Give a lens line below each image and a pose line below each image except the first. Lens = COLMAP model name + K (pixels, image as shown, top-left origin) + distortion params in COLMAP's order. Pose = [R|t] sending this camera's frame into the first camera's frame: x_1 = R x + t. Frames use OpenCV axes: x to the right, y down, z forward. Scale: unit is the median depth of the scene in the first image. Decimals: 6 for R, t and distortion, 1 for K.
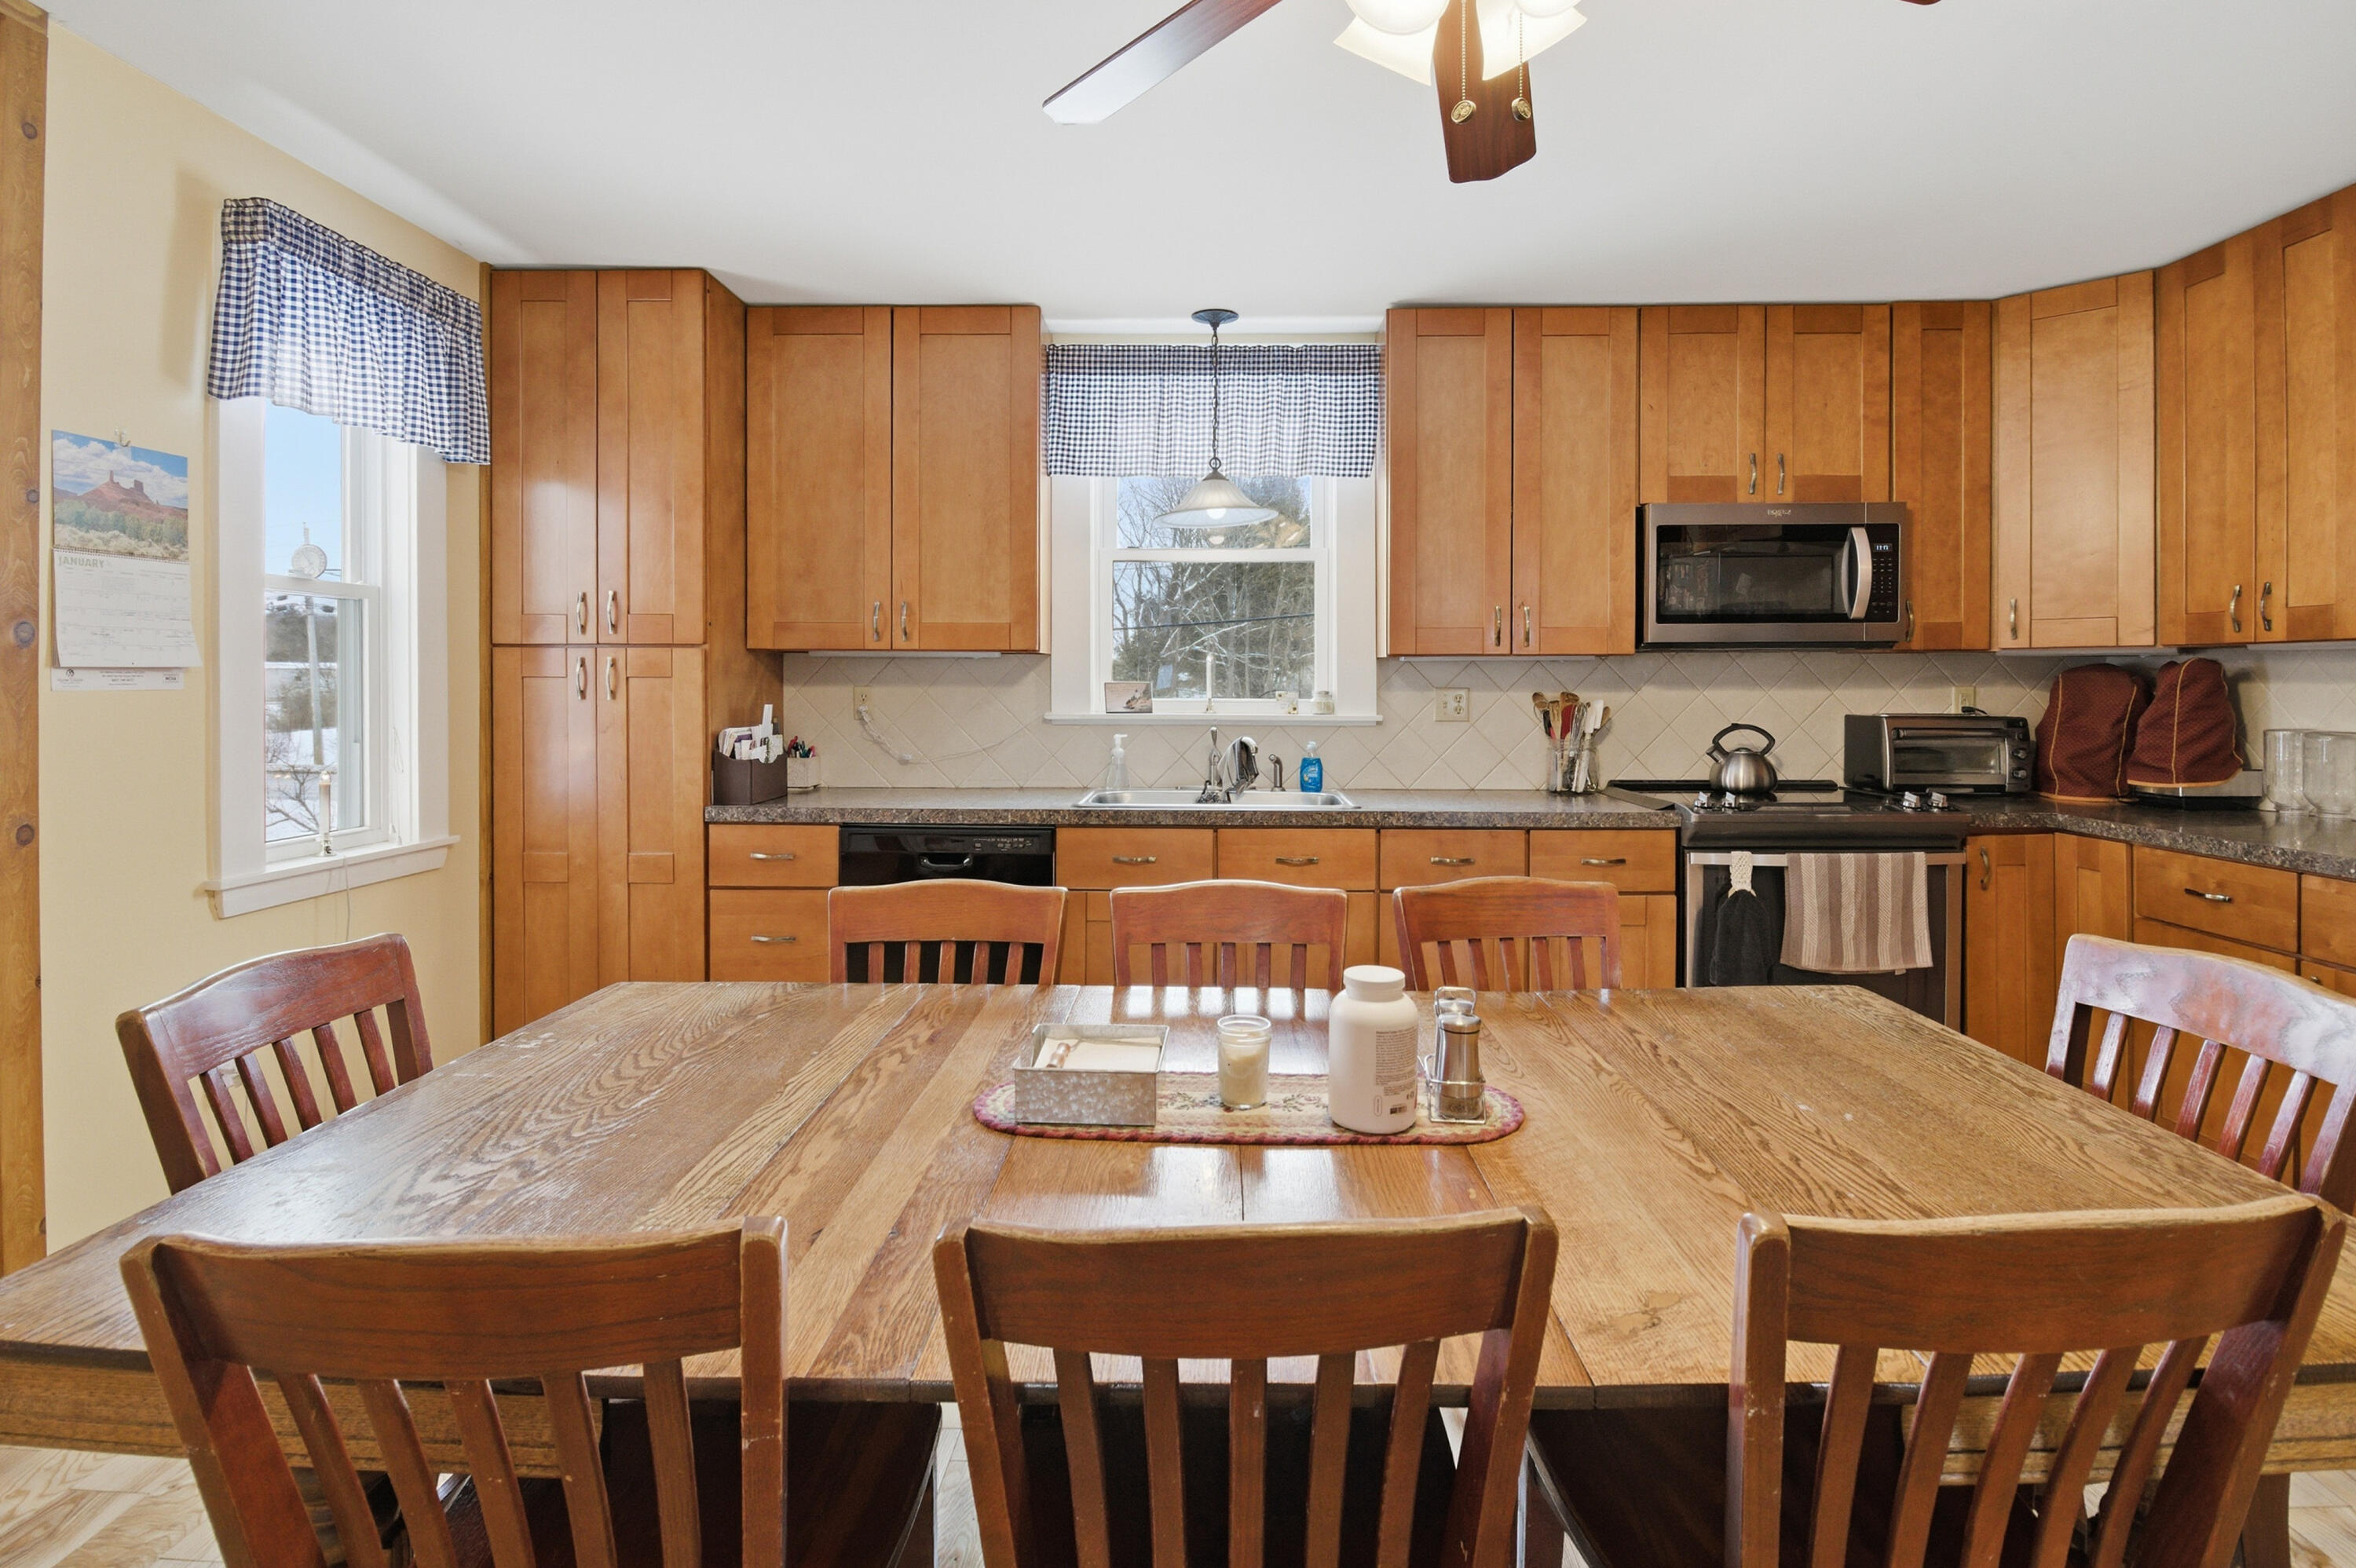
lens RADIAL K [[1140.3, 0, 1185.2], [0, 1140.3, 695.3], [0, 0, 1]] dist [-0.018112, -0.002154]
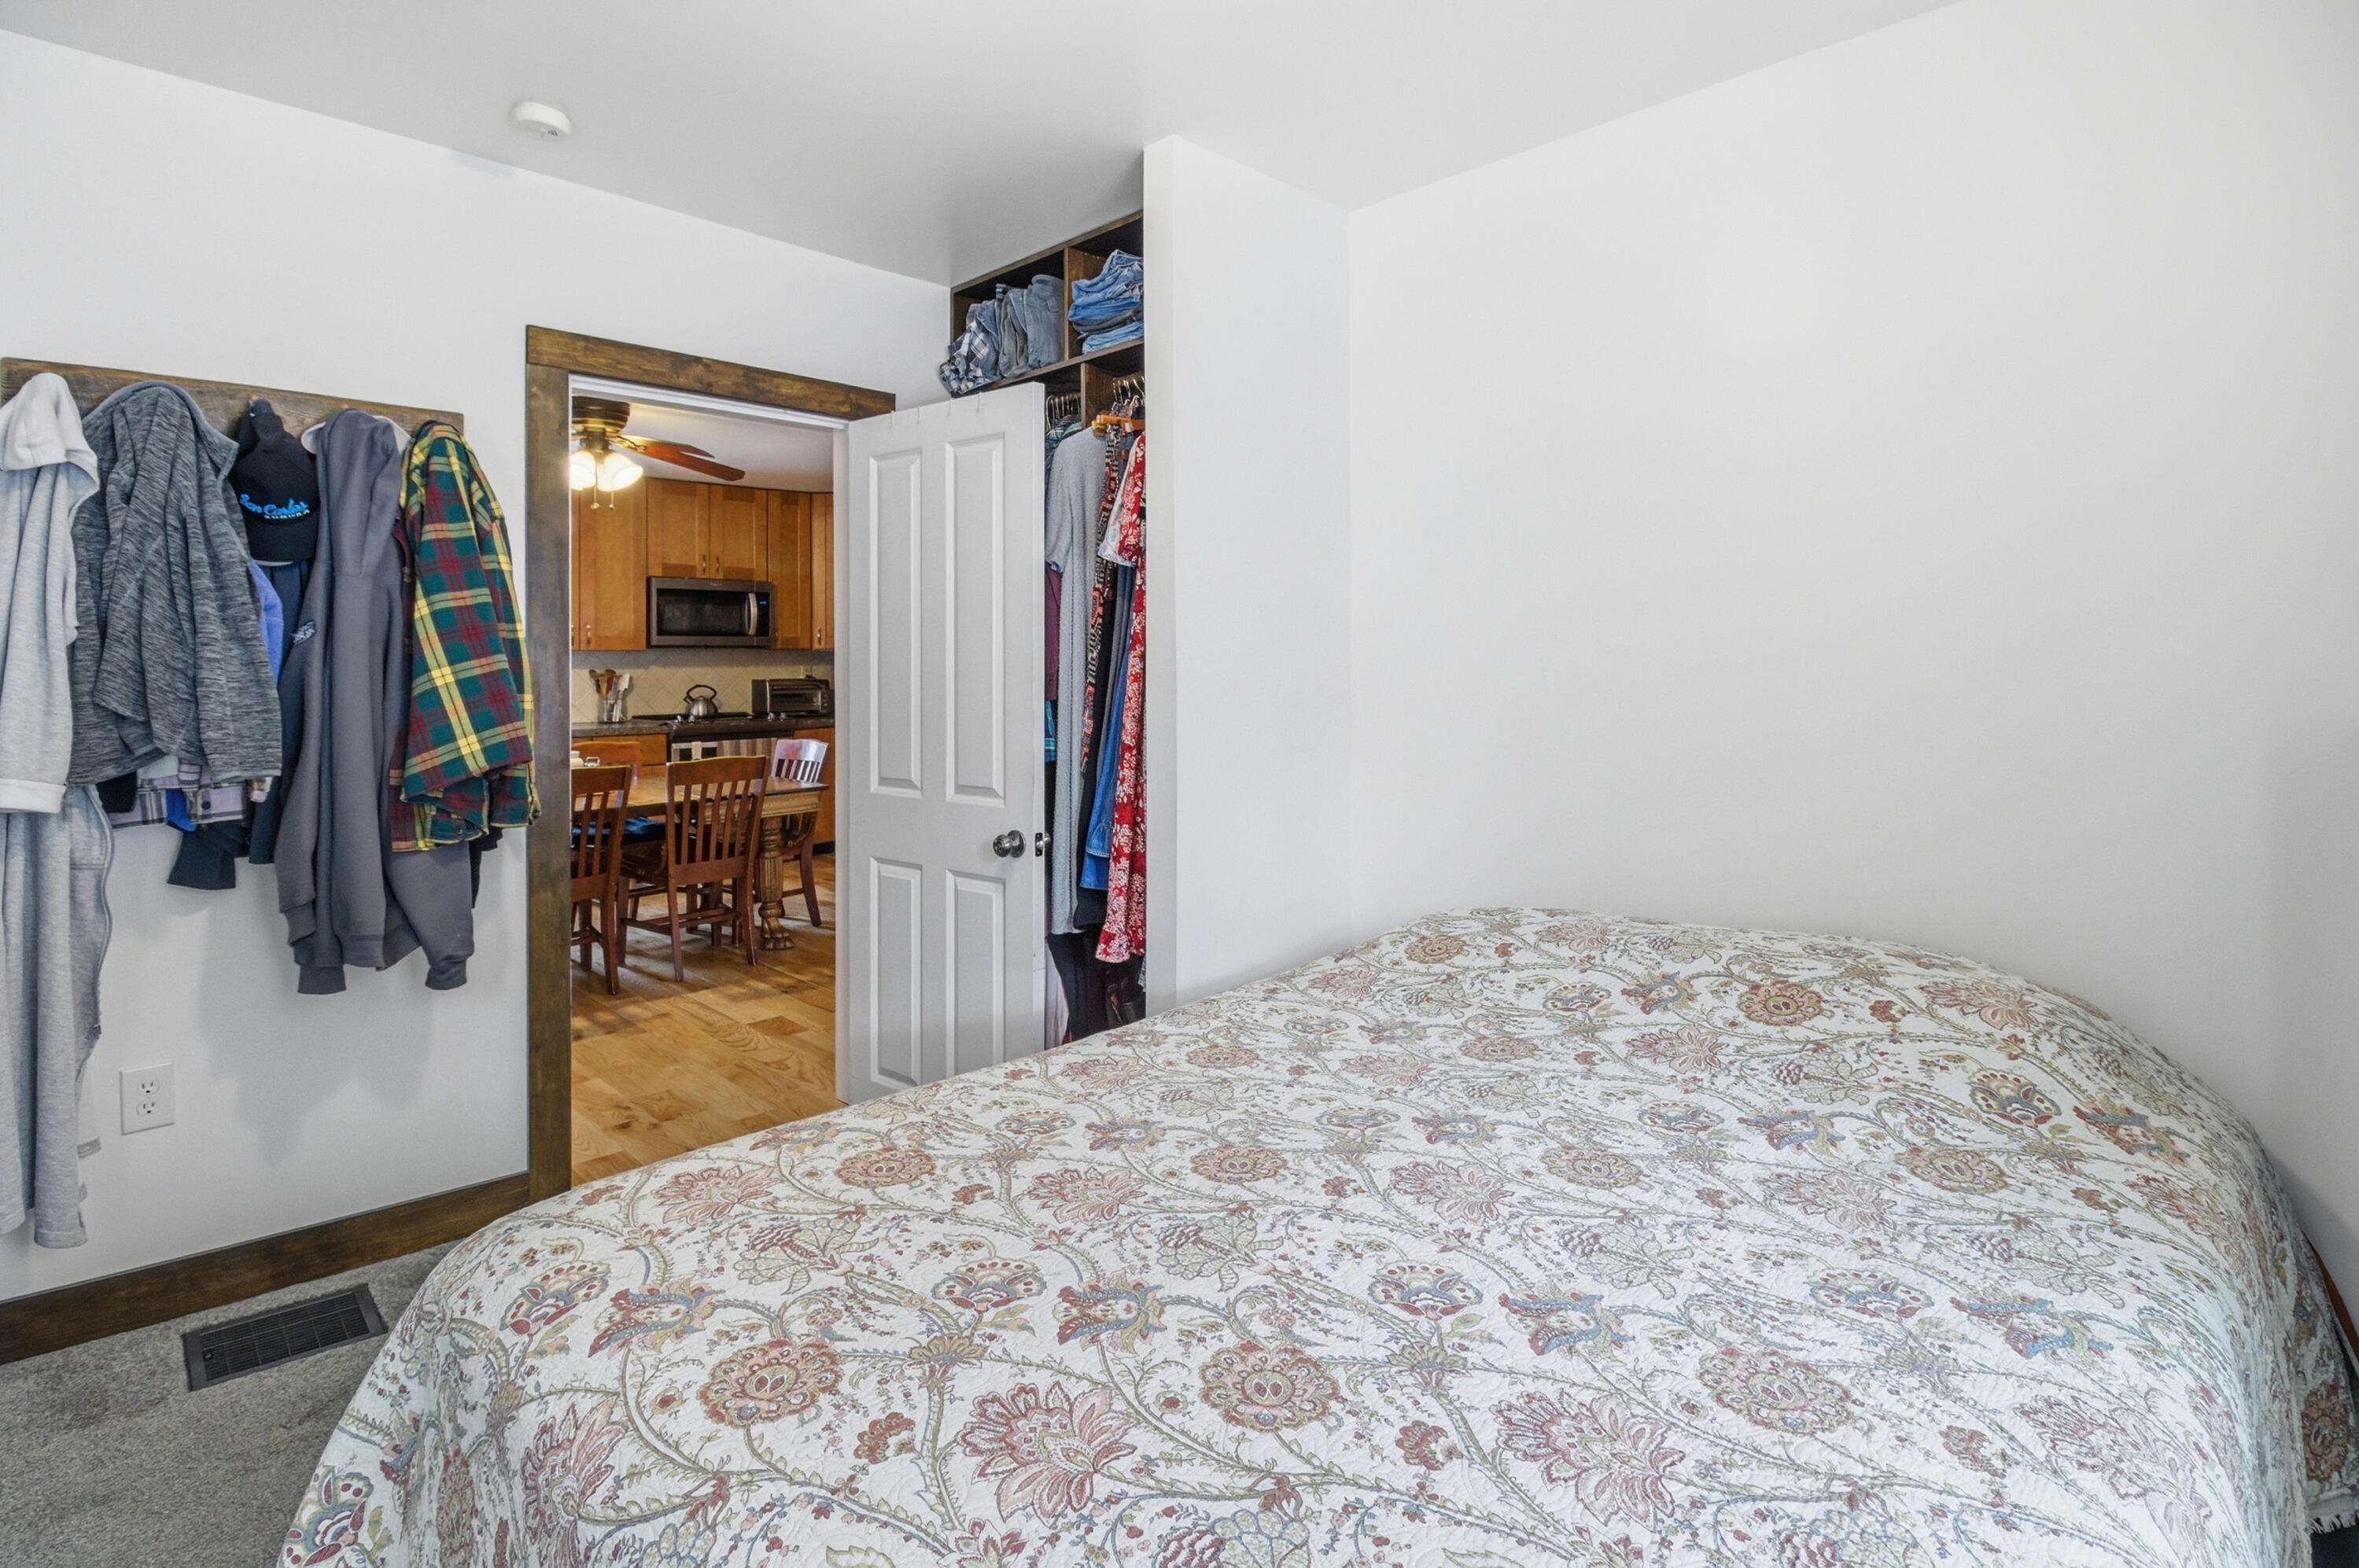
lens RADIAL K [[1141.7, 0, 1188.3], [0, 1141.7, 659.7], [0, 0, 1]] dist [-0.018112, -0.002154]
pose [[0.680433, -0.000462, 0.732810, -0.429434], [0.008657, 0.999935, -0.007409, 0.003444], [-0.732759, 0.011385, 0.680393, -1.080347]]
